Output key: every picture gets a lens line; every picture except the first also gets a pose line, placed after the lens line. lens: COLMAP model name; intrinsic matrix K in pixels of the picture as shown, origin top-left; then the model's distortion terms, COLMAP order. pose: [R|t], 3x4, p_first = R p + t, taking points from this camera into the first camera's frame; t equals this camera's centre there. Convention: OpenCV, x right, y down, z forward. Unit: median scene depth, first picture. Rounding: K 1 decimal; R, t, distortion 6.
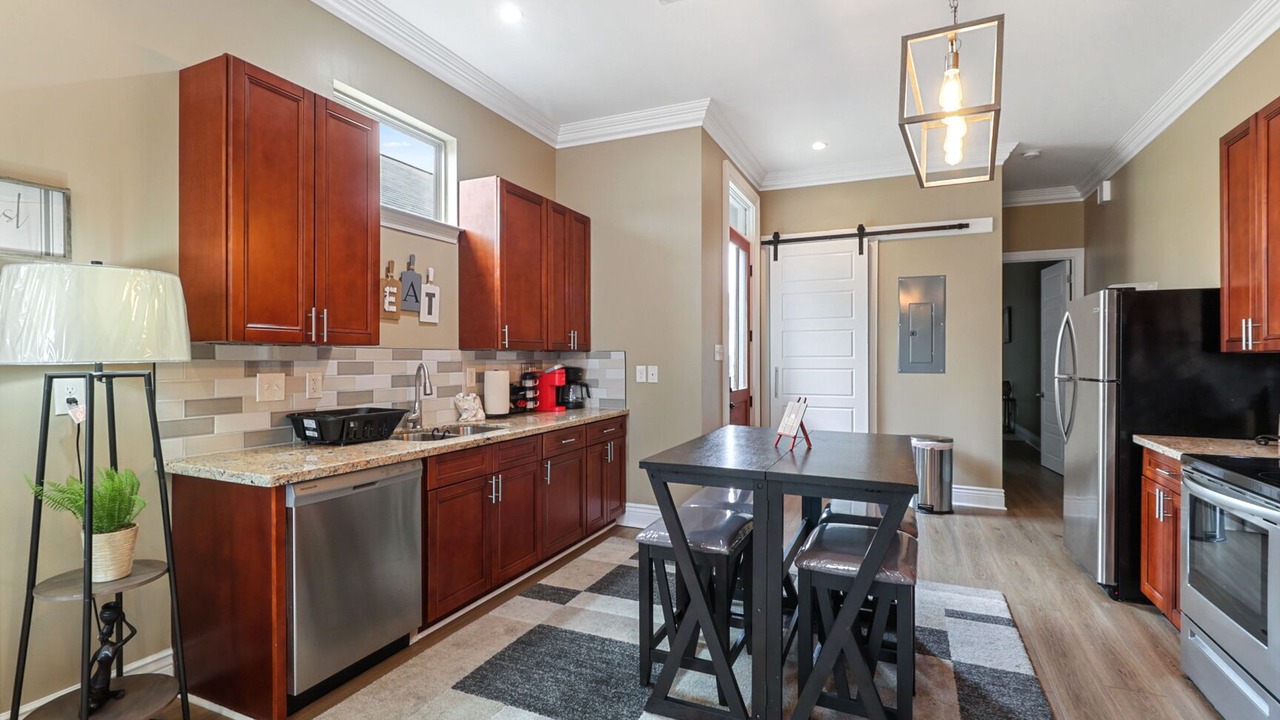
lens RADIAL K [[588.4, 0, 636.8], [0, 588.4, 361.3], [0, 0, 1]] dist [-0.000416, -0.000088]
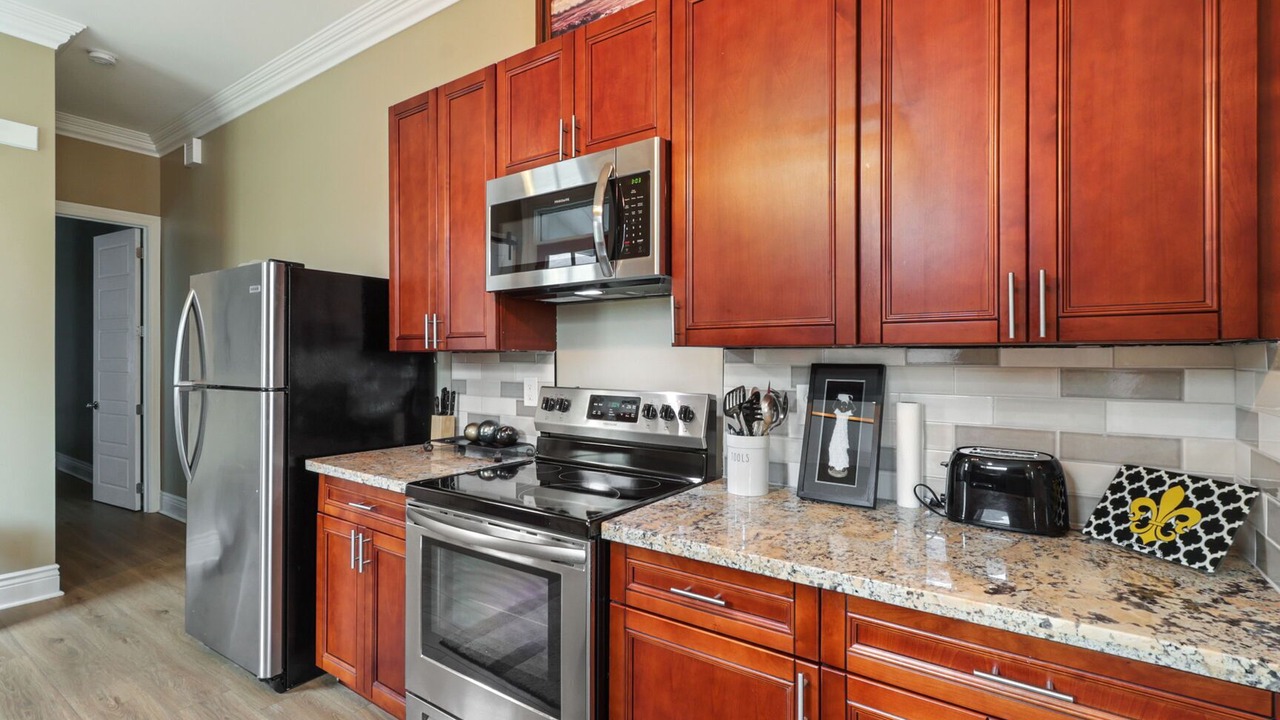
lens RADIAL K [[591.5, 0, 638.0], [0, 591.5, 355.0], [0, 0, 1]] dist [0.005528, -0.000871]
pose [[0.179606, 0.002567, 0.983735, 0.137801], [0.002822, 0.999991, -0.003124, -0.003894], [-0.983735, 0.003337, 0.179597, 0.347263]]
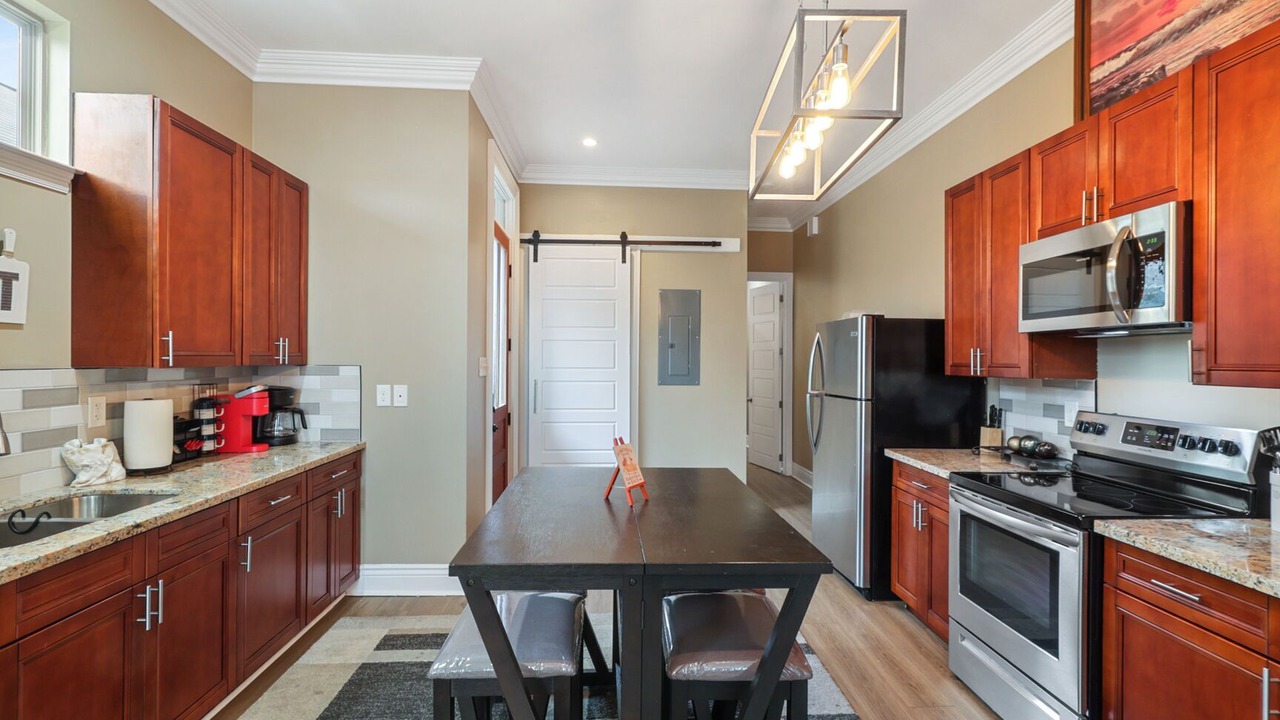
lens RADIAL K [[590.4, 0, 638.3], [0, 590.4, 358.4], [0, 0, 1]] dist [0.000866, -0.000637]
pose [[0.888342, 0.006826, 0.459131, -0.058303], [-0.005387, 0.999976, -0.004444, -0.028629], [-0.459150, 0.001474, 0.888357, 0.177070]]
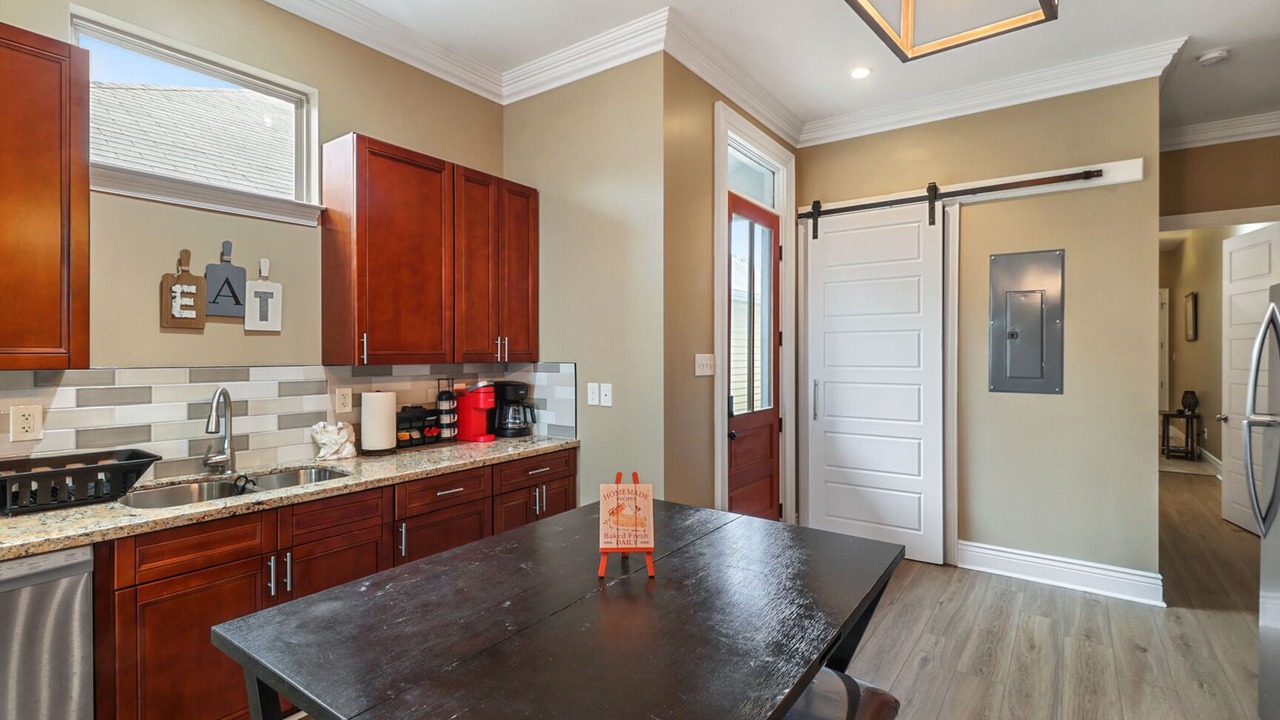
lens RADIAL K [[591.5, 0, 638.0], [0, 591.5, 355.0], [0, 0, 1]] dist [0.005528, -0.000871]
pose [[0.979966, 0.001701, -0.199159, 0.239881], [-0.001627, 0.999999, 0.000538, -0.032016], [0.199160, -0.000203, 0.979967, 0.308070]]
